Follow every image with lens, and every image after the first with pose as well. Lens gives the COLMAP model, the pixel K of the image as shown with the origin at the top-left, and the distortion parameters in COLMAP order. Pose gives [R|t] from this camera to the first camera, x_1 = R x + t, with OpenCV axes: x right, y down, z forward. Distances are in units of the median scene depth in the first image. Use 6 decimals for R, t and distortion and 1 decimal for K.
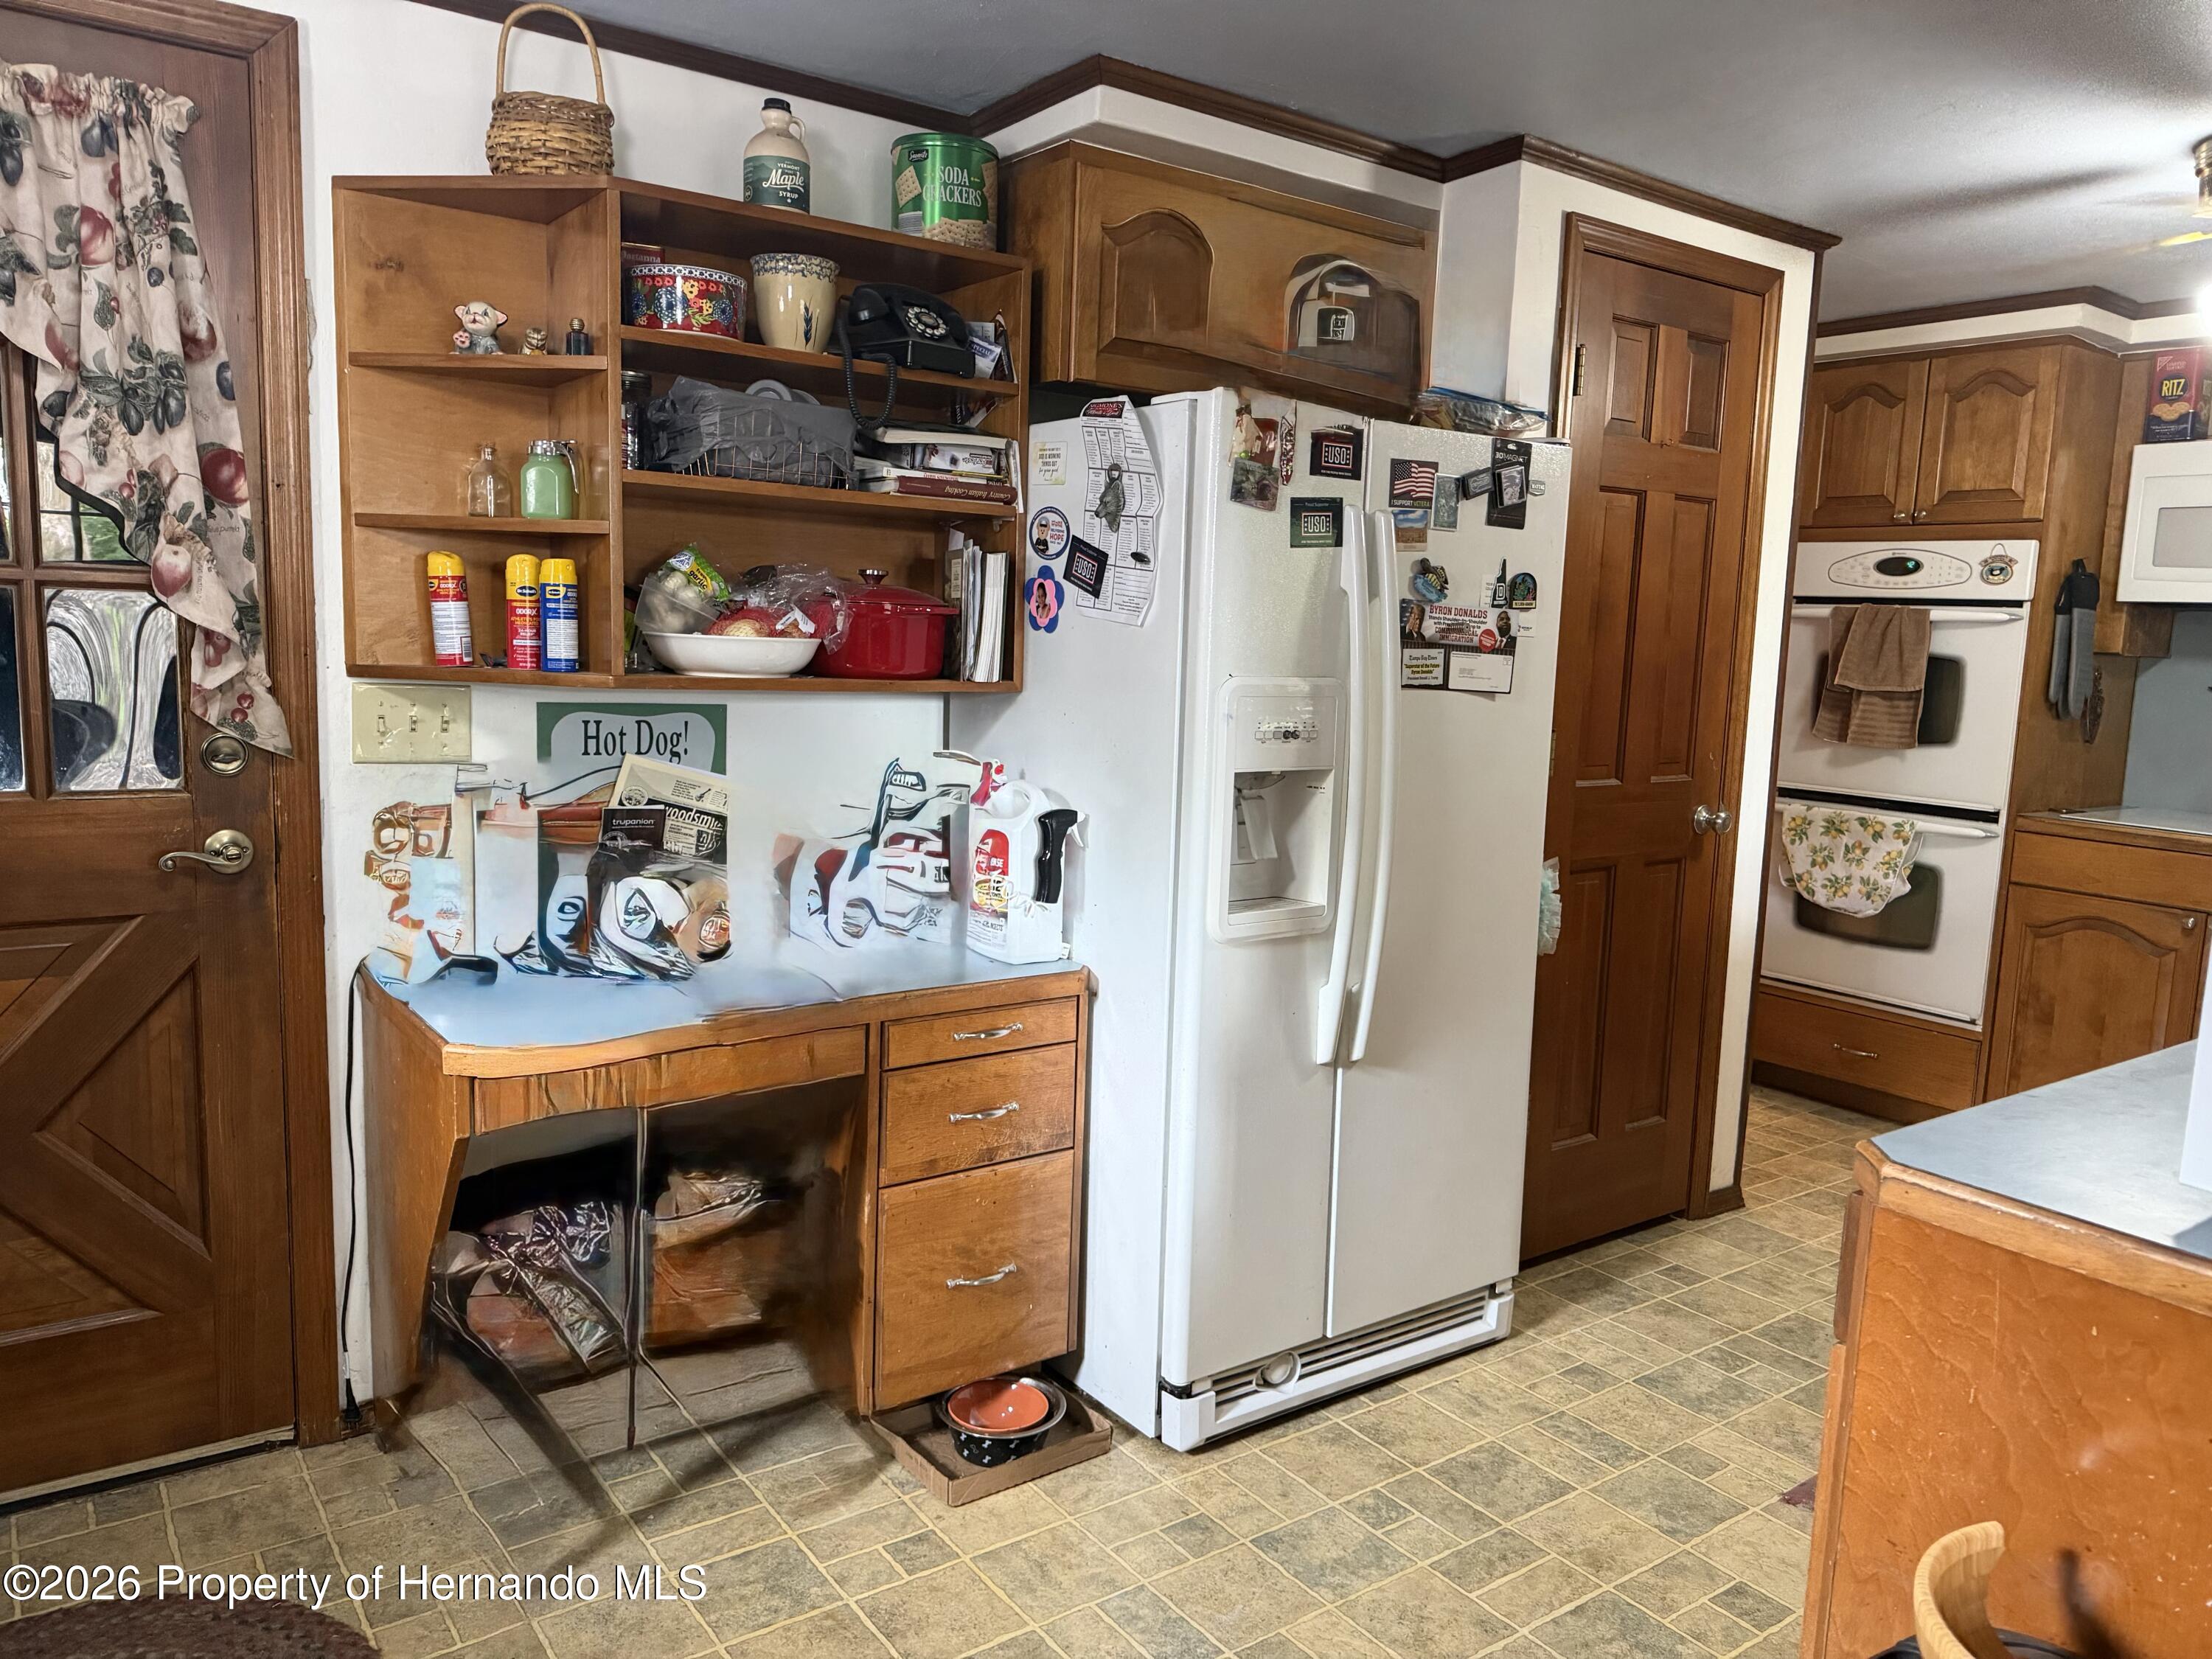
lens RADIAL K [[1561.4, 0, 1106.0], [0, 1561.4, 829.5], [0, 0, 1]] dist [0.039609, -0.047401]
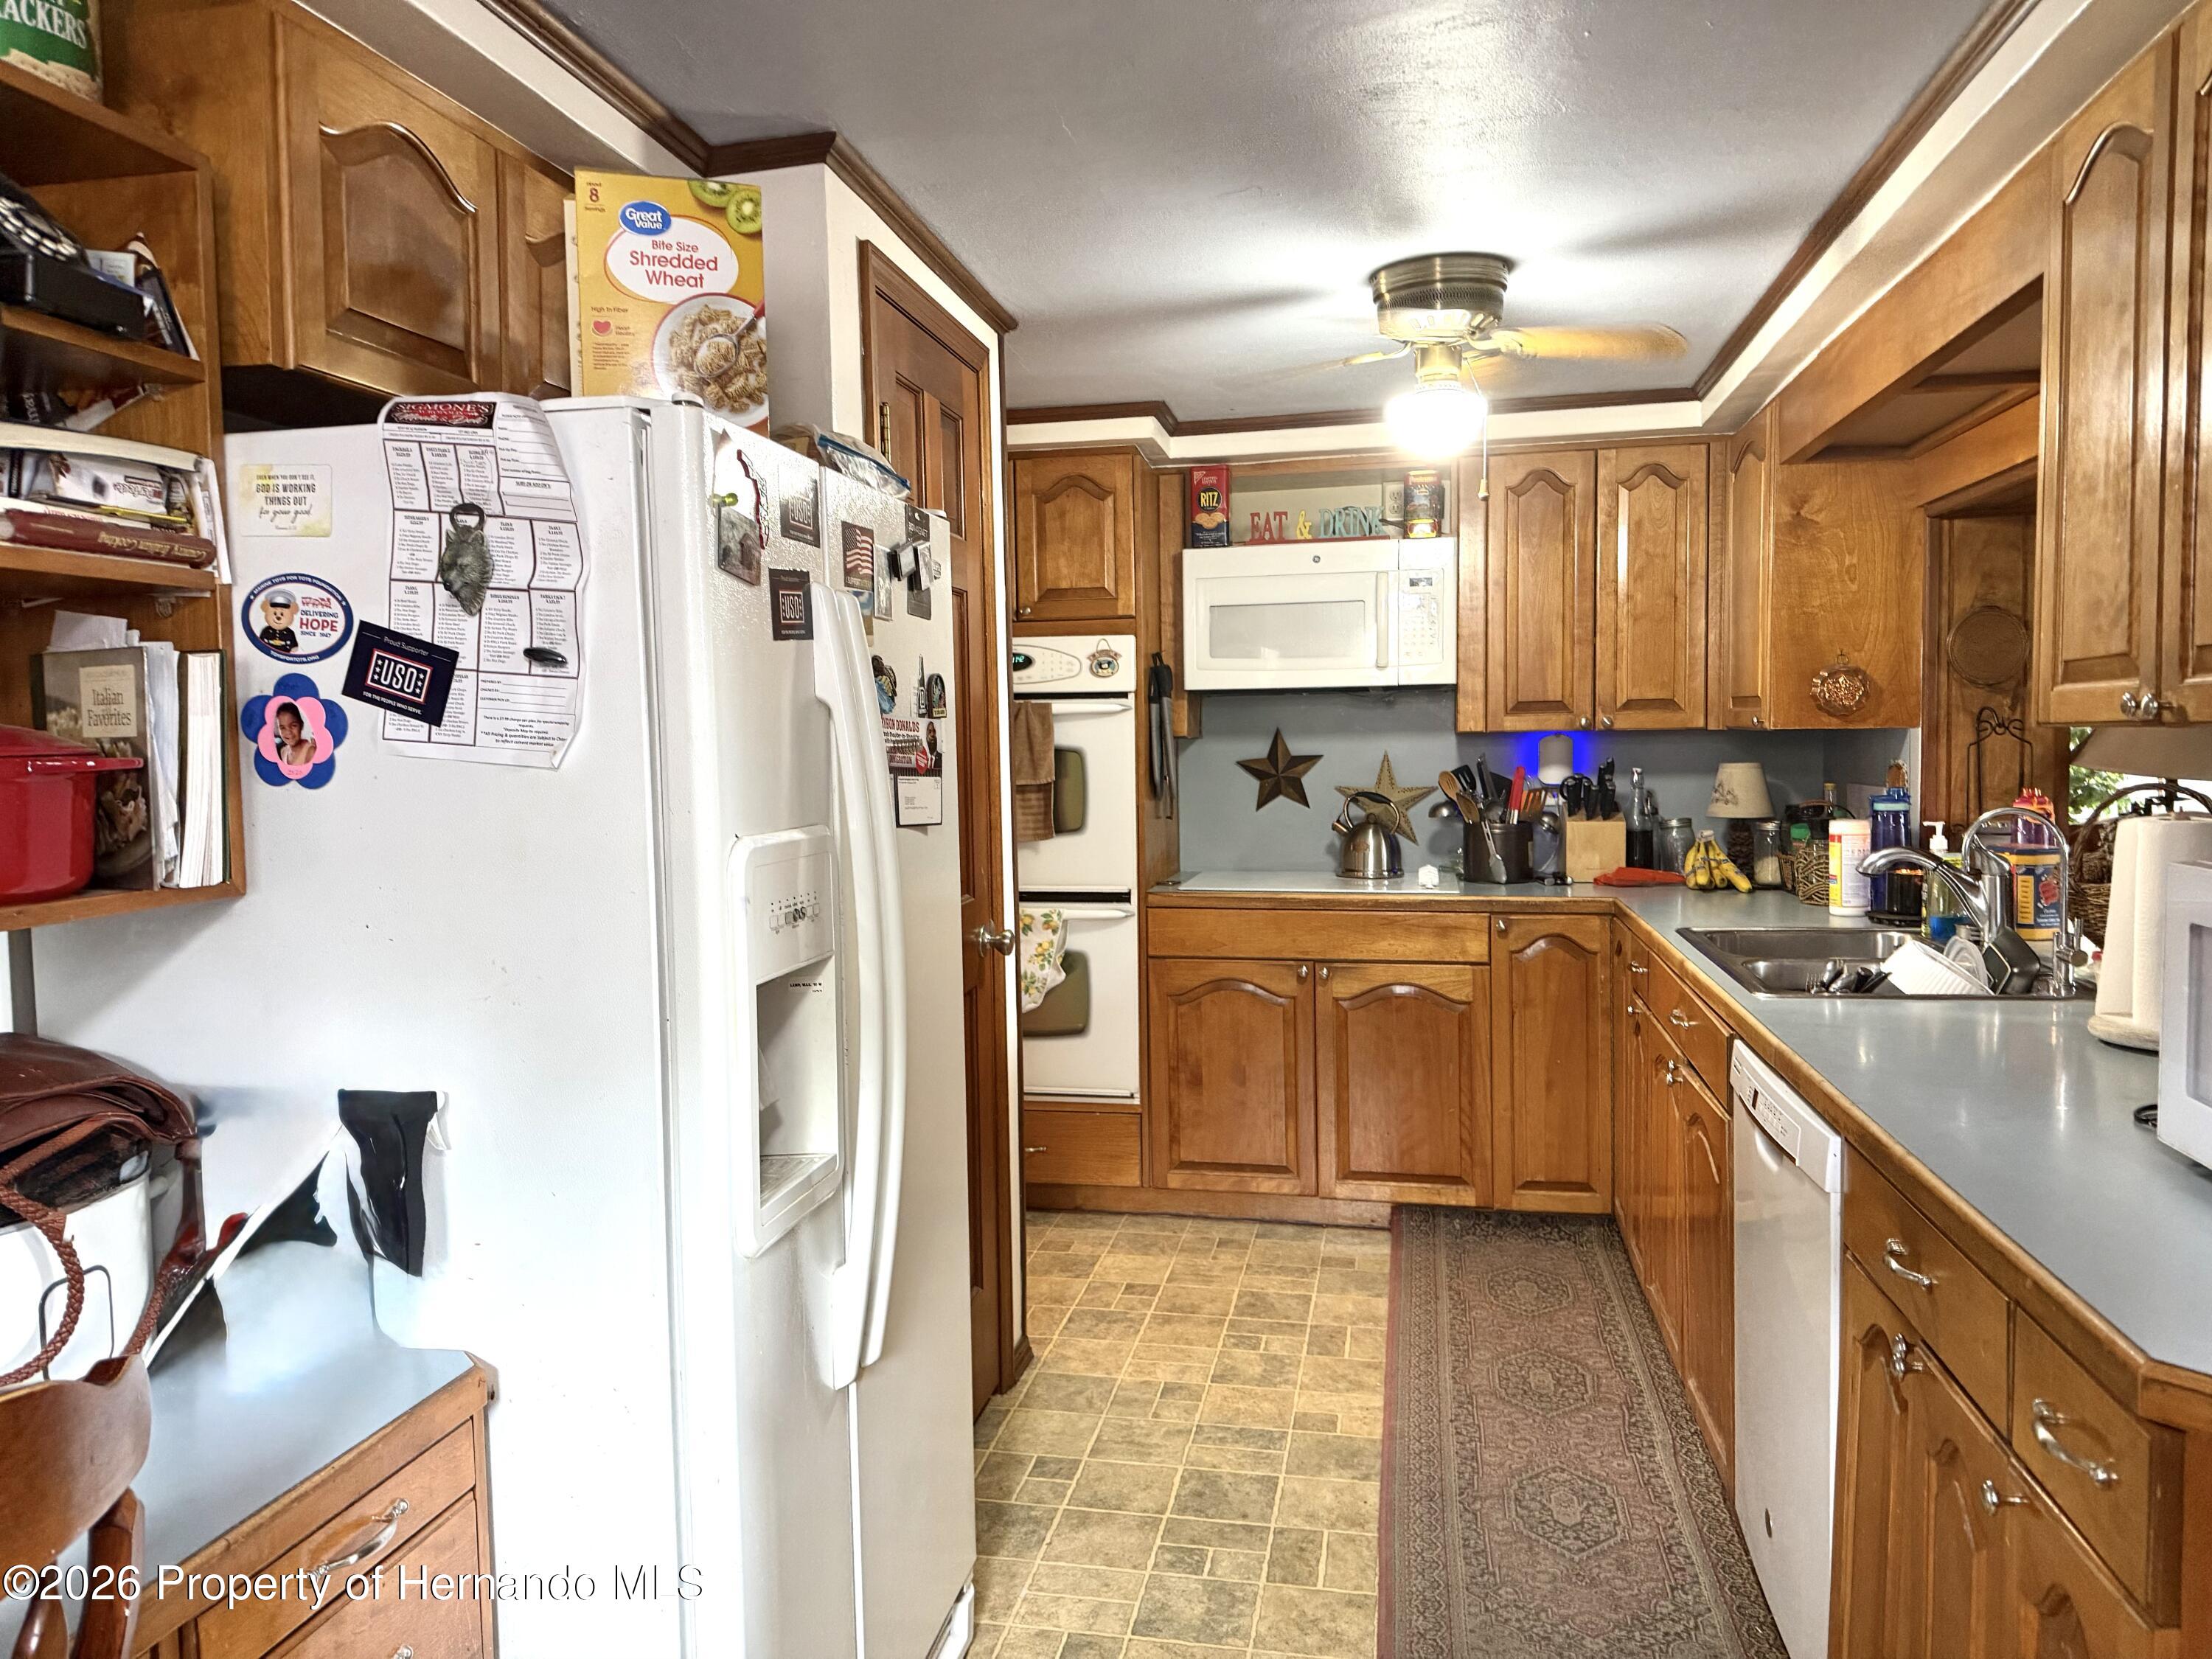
lens RADIAL K [[1545.5, 0, 1099.1], [0, 1545.5, 818.1], [0, 0, 1]] dist [0.060554, -0.114041]
pose [[0.730310, -0.083334, 0.678014, -0.211029], [0.129939, 0.991356, -0.018114, -0.065114], [-0.670644, 0.101330, 0.734826, 0.373001]]
